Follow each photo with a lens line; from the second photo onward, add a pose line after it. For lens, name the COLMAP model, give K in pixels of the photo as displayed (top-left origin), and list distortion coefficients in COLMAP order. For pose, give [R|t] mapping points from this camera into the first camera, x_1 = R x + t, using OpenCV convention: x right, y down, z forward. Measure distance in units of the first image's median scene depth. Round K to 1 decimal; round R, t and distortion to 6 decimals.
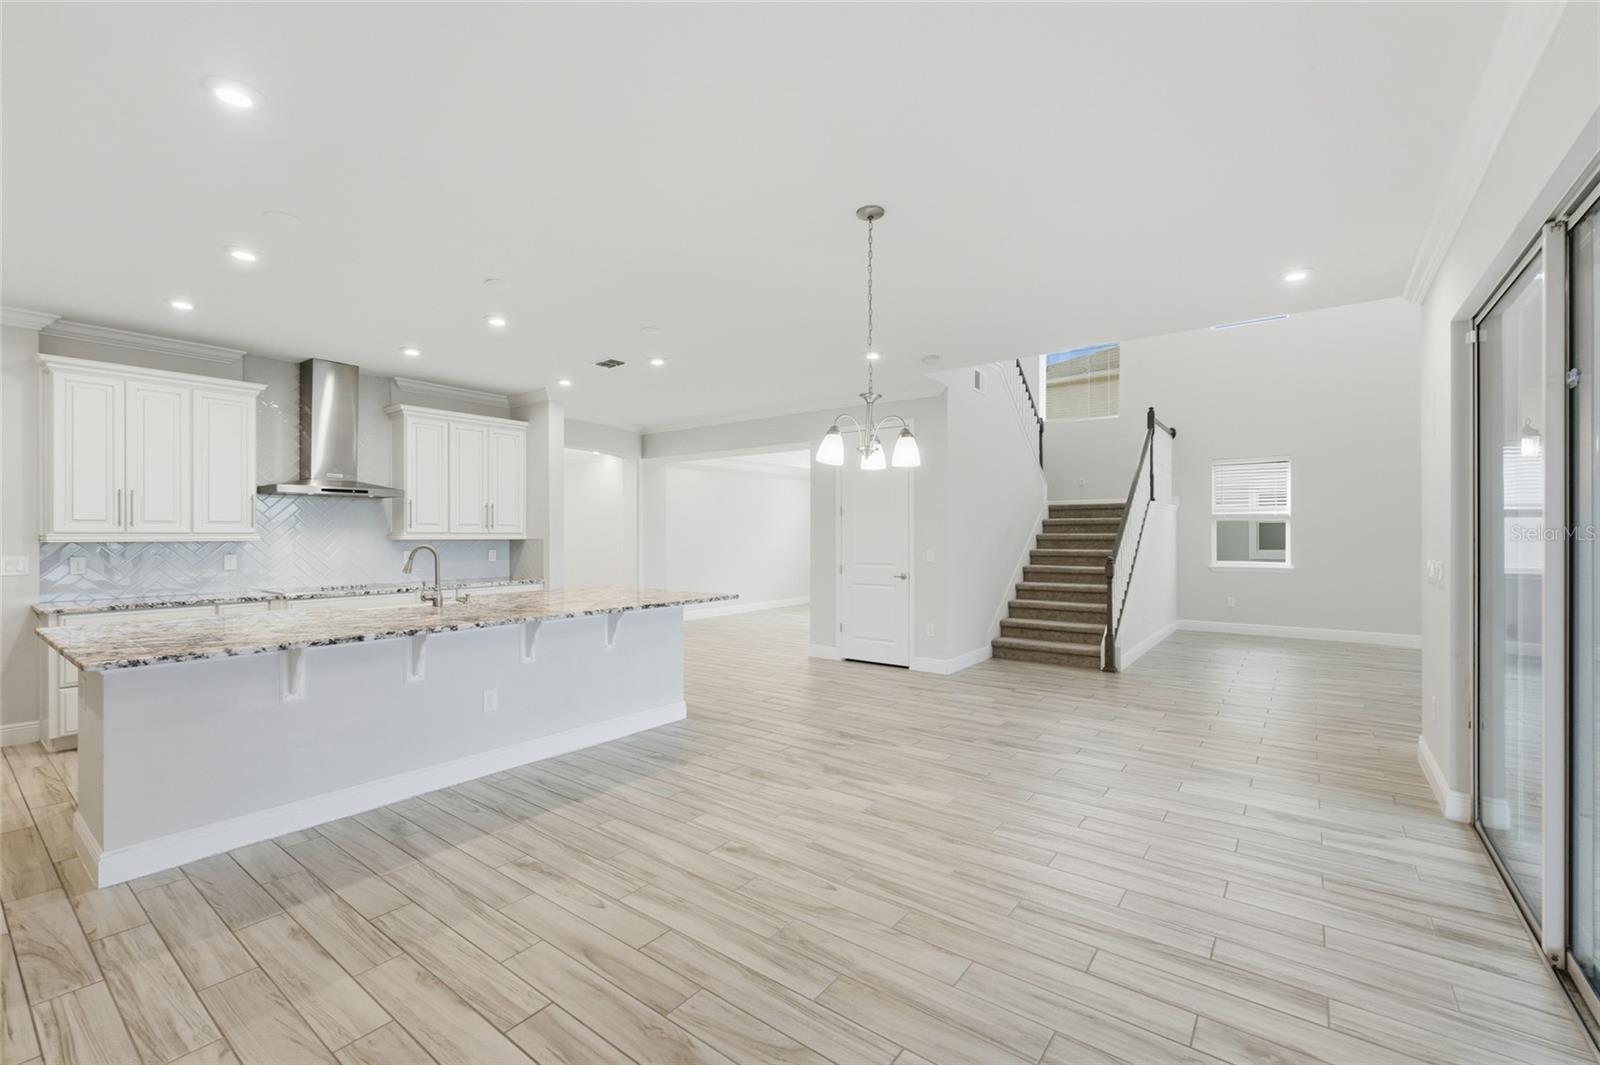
lens RADIAL K [[676.3, 0, 797.1], [0, 676.3, 530.7], [0, 0, 1]] dist [0.002310, 0.000105]
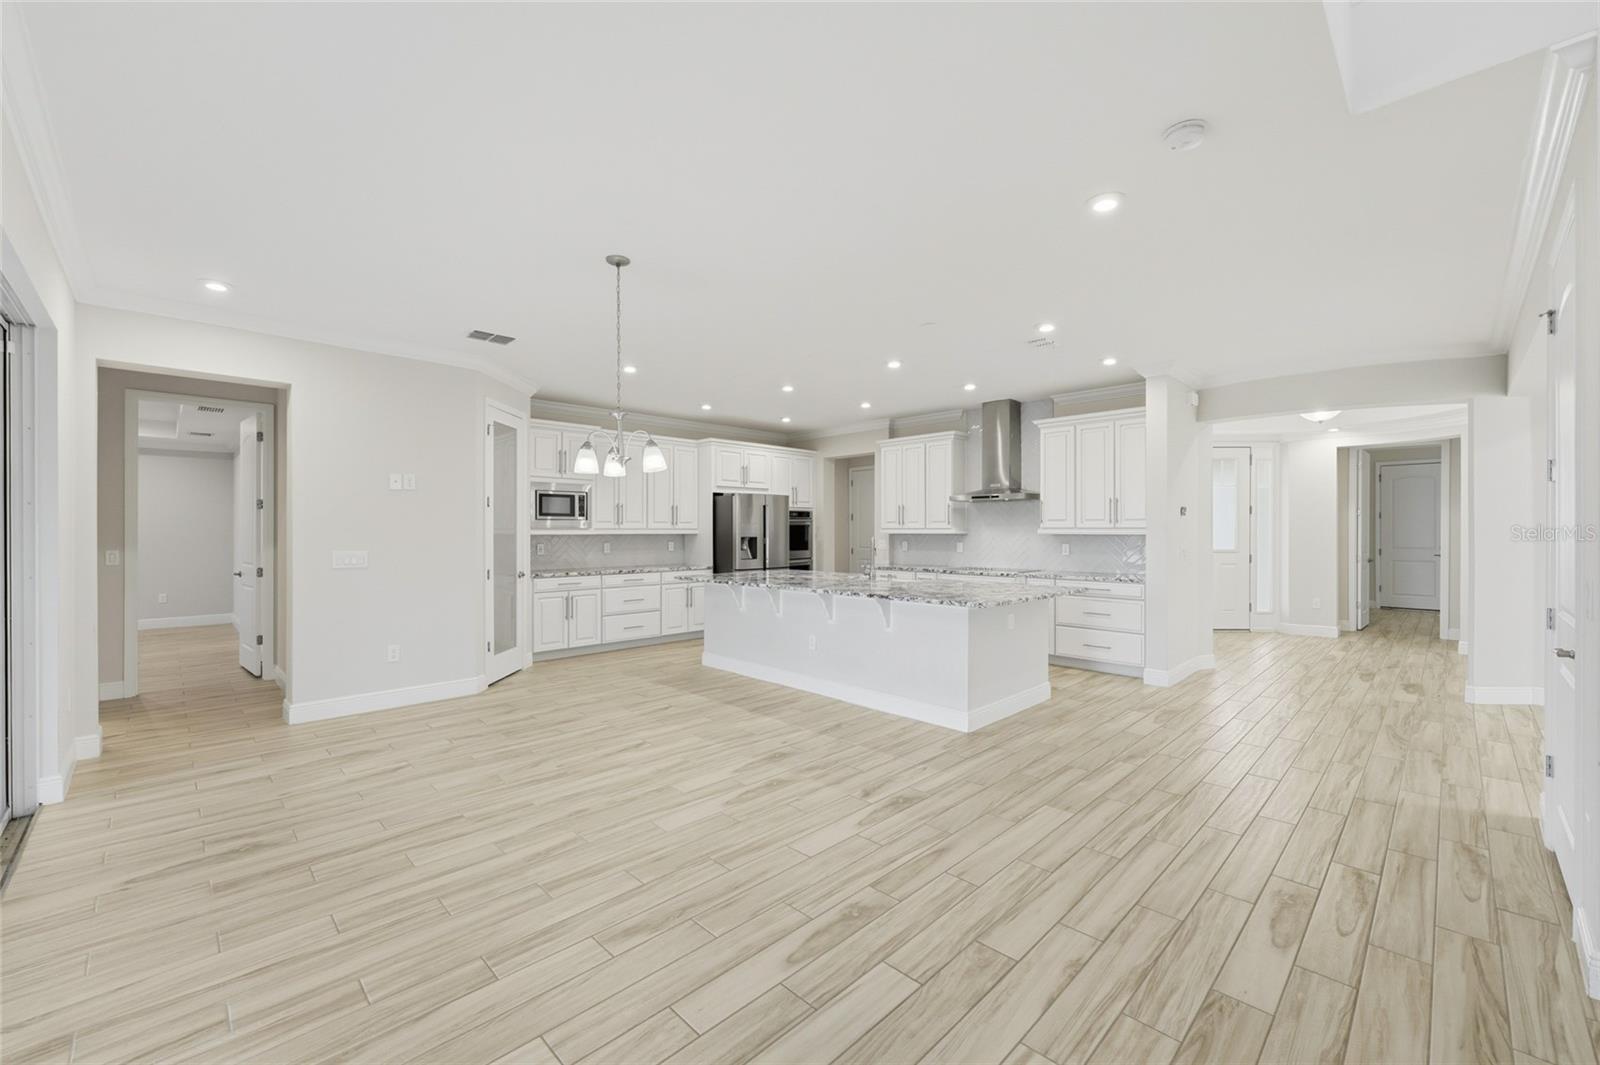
lens RADIAL K [[651.6, 0, 800.8], [0, 651.6, 530.7], [0, 0, 1]] dist [0.000940, 0.000299]
pose [[-0.141393, 0.003207, -0.989948, 0.897792], [0.003158, 0.999991, 0.002789, 0.004701], [0.989948, -0.002732, -0.141402, 1.113705]]
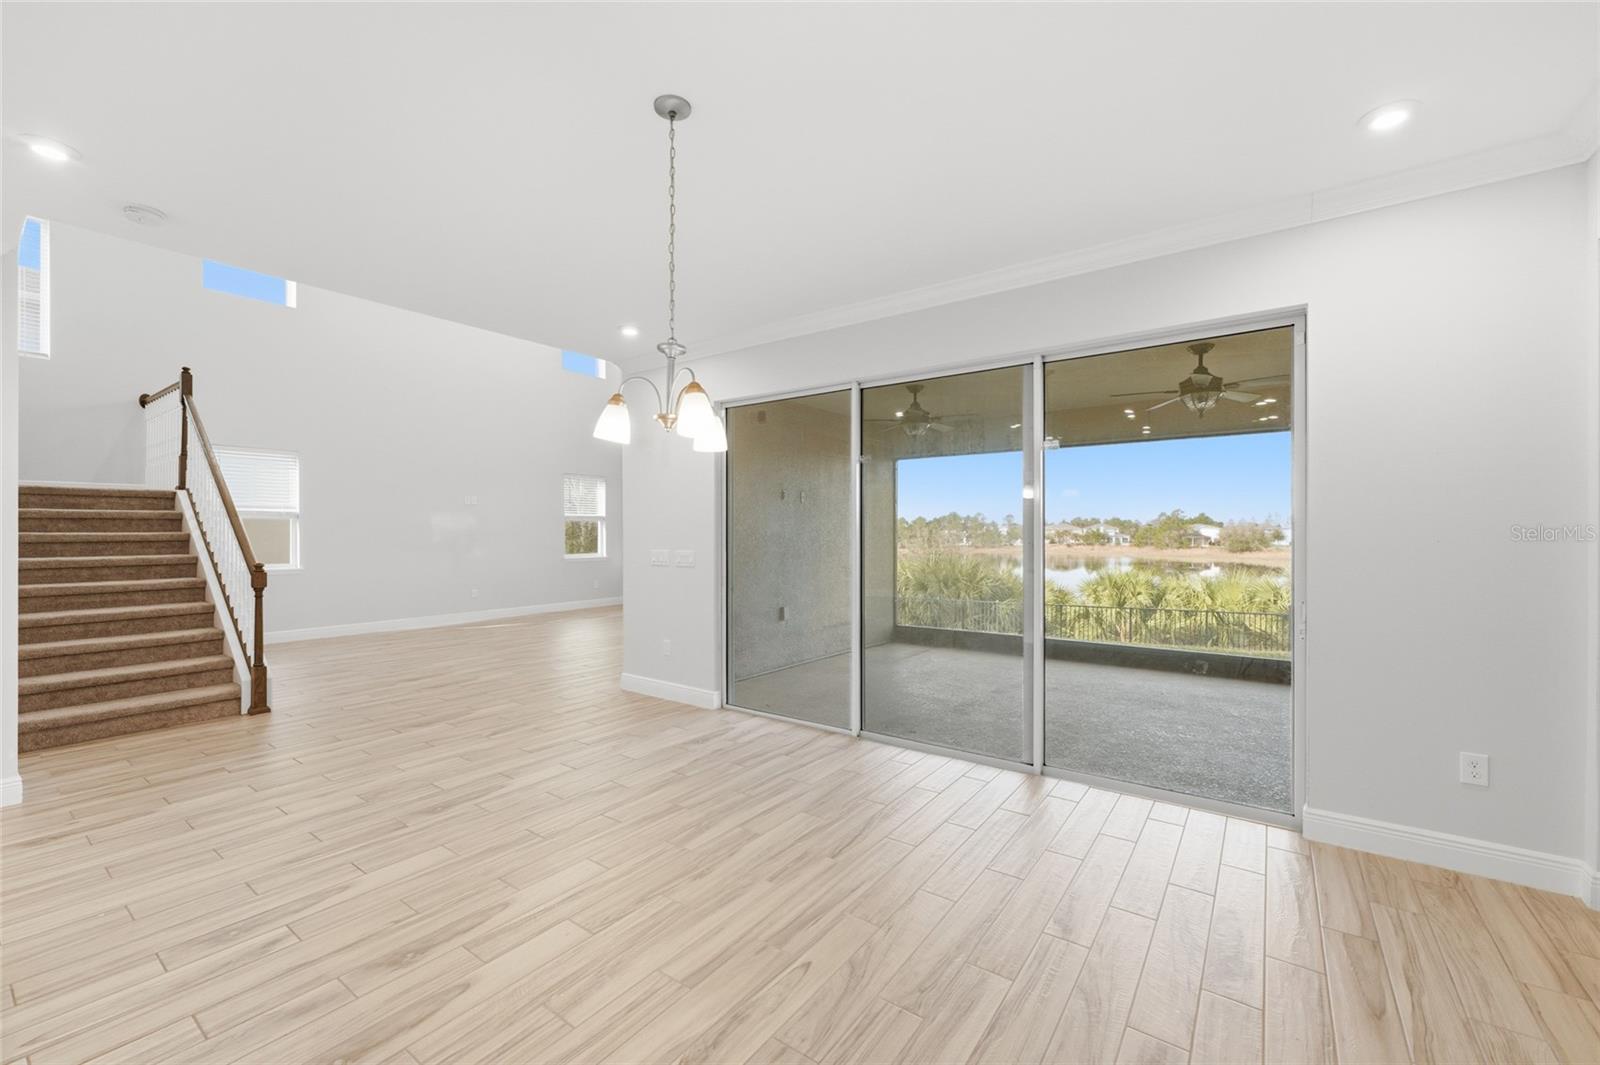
lens RADIAL K [[651.6, 0, 802.9], [0, 651.6, 534.1], [0, 0, 1]] dist [0.000940, 0.000299]
pose [[-0.024997, -0.000497, 0.999687, -0.471591], [-0.004628, 0.999989, 0.000382, 0.005229], [-0.999677, -0.004617, -0.024999, 0.660048]]
